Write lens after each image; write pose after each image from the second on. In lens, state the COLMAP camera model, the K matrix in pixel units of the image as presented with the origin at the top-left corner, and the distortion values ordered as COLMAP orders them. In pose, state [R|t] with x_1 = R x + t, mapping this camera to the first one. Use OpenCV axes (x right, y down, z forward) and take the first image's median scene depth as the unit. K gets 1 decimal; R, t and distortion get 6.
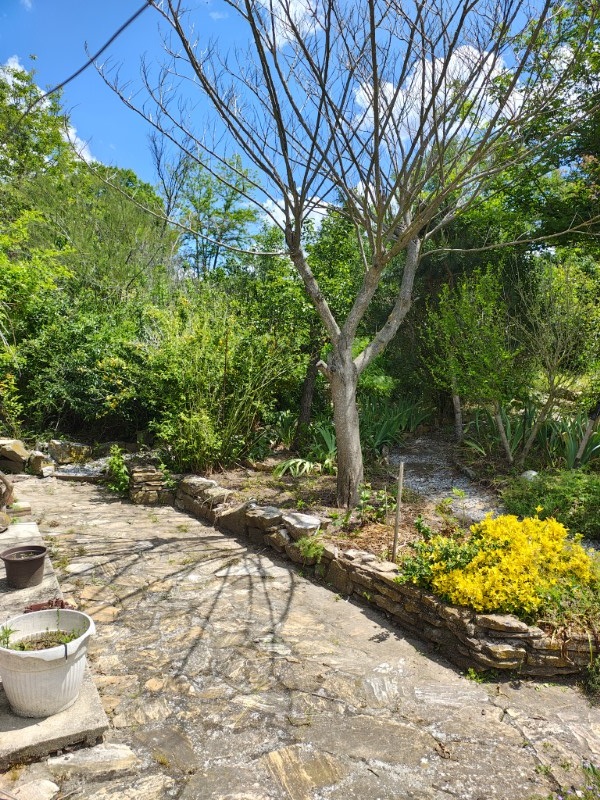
lens RADIAL K [[579.9, 0, 317.7], [0, 579.9, 398.4], [0, 0, 1]] dist [0.068485, -0.114270]
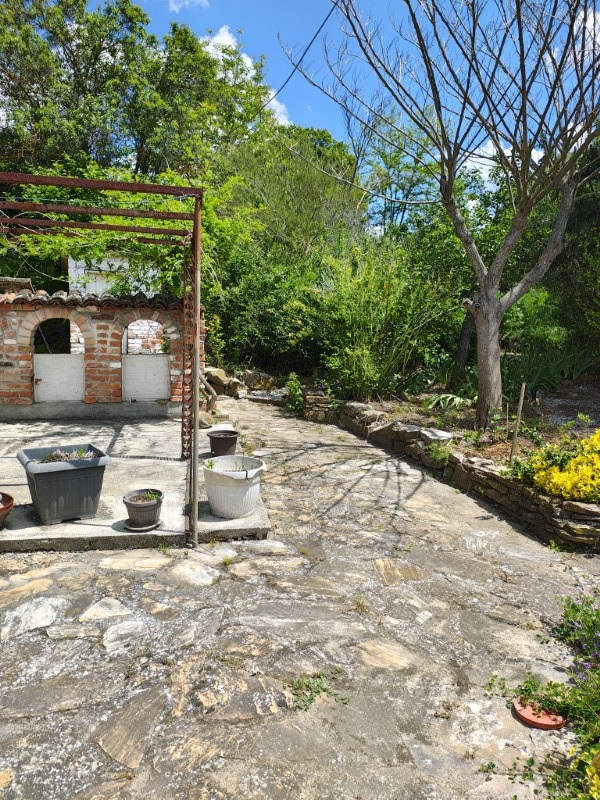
lens RADIAL K [[579.9, 0, 317.7], [0, 579.9, 398.4], [0, 0, 1]] dist [0.068485, -0.114270]
pose [[0.951813, 0.057470, -0.301246, 0.072001], [-0.036488, 0.996529, 0.074827, 0.046352], [0.304500, -0.060229, 0.950606, -0.139150]]
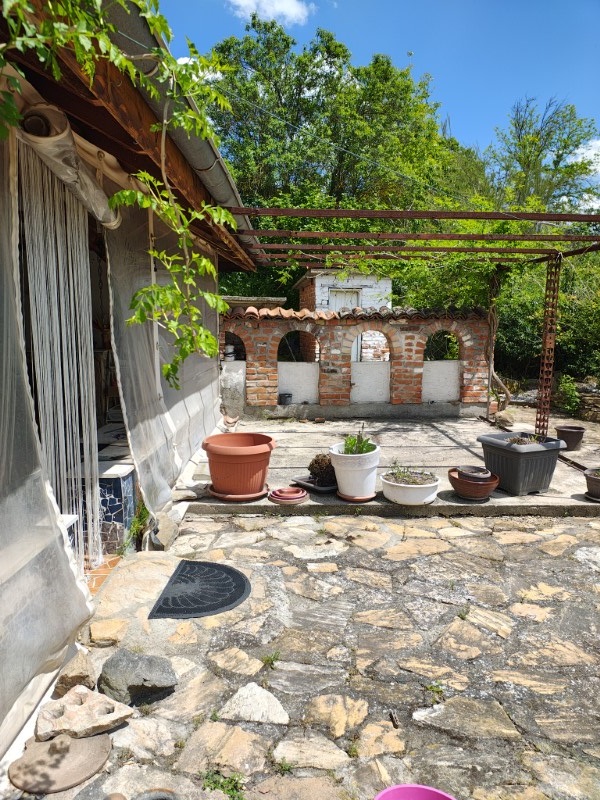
lens RADIAL K [[579.9, 0, 317.7], [0, 579.9, 398.4], [0, 0, 1]] dist [0.068485, -0.114270]
pose [[0.885162, 0.046098, -0.462994, -0.258962], [-0.019191, 0.997850, 0.062660, 0.067480], [0.464887, -0.046579, 0.884144, -0.425570]]
